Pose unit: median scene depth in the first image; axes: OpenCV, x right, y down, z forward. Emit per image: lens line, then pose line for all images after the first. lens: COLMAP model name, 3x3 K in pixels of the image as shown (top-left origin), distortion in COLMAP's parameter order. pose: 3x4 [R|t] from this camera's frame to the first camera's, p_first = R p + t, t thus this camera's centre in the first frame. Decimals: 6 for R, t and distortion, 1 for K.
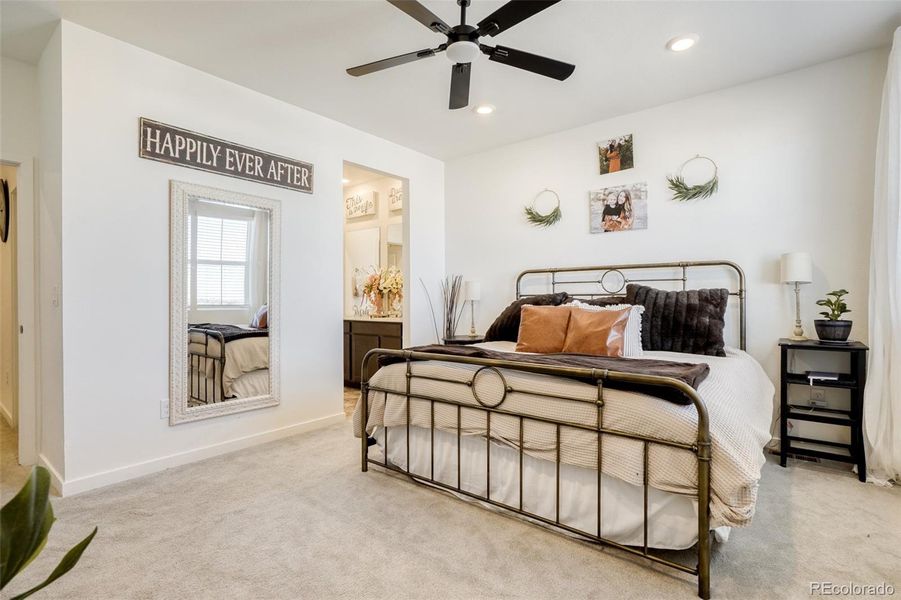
lens RADIAL K [[443.0, 0, 452.9], [0, 443.0, 295.6], [0, 0, 1]] dist [-0.017721, 0.007442]
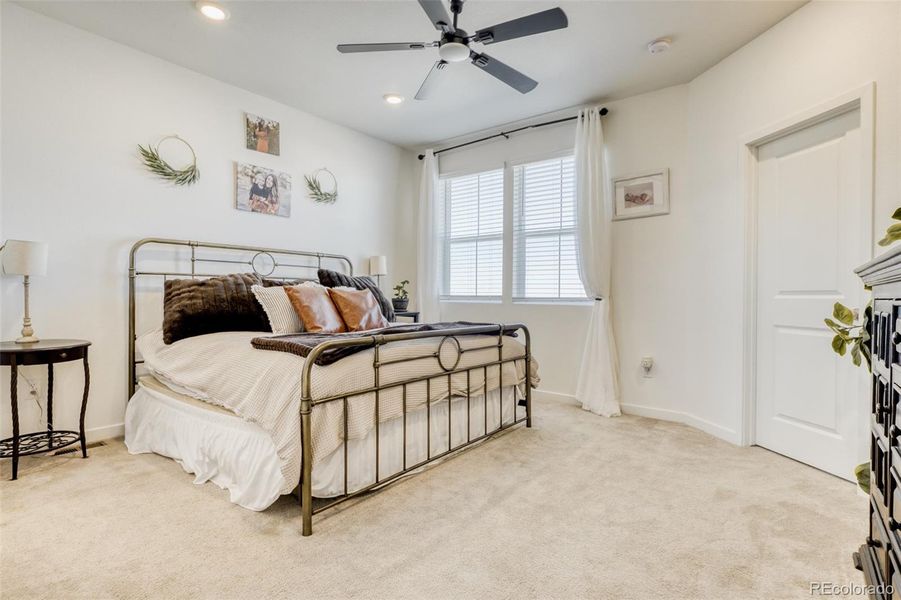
lens RADIAL K [[449.2, 0, 452.3], [0, 449.2, 297.3], [0, 0, 1]] dist [-0.003935, 0.001305]
pose [[-0.021872, -0.000058, 0.999761, -0.790966], [-0.014353, 0.999897, -0.000256, 0.044099], [-0.999658, -0.014355, -0.021870, 0.740589]]
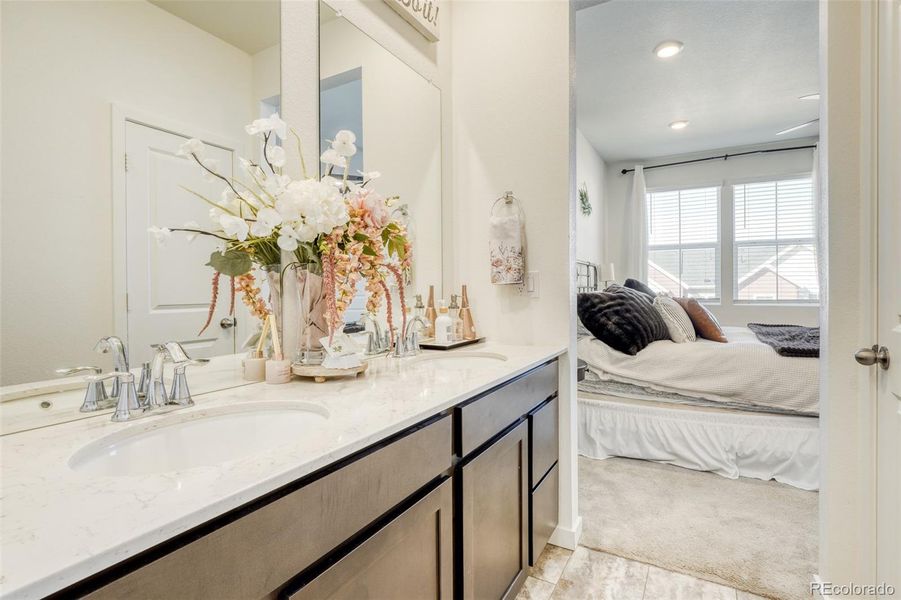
lens RADIAL K [[443.0, 0, 473.7], [0, 443.0, 288.5], [0, 0, 1]] dist [-0.017721, 0.007442]
pose [[-0.197159, 0.006516, 0.980350, -0.743859], [-0.000321, 0.999977, -0.006711, 0.009468], [-0.980372, -0.001638, -0.197152, 1.840393]]
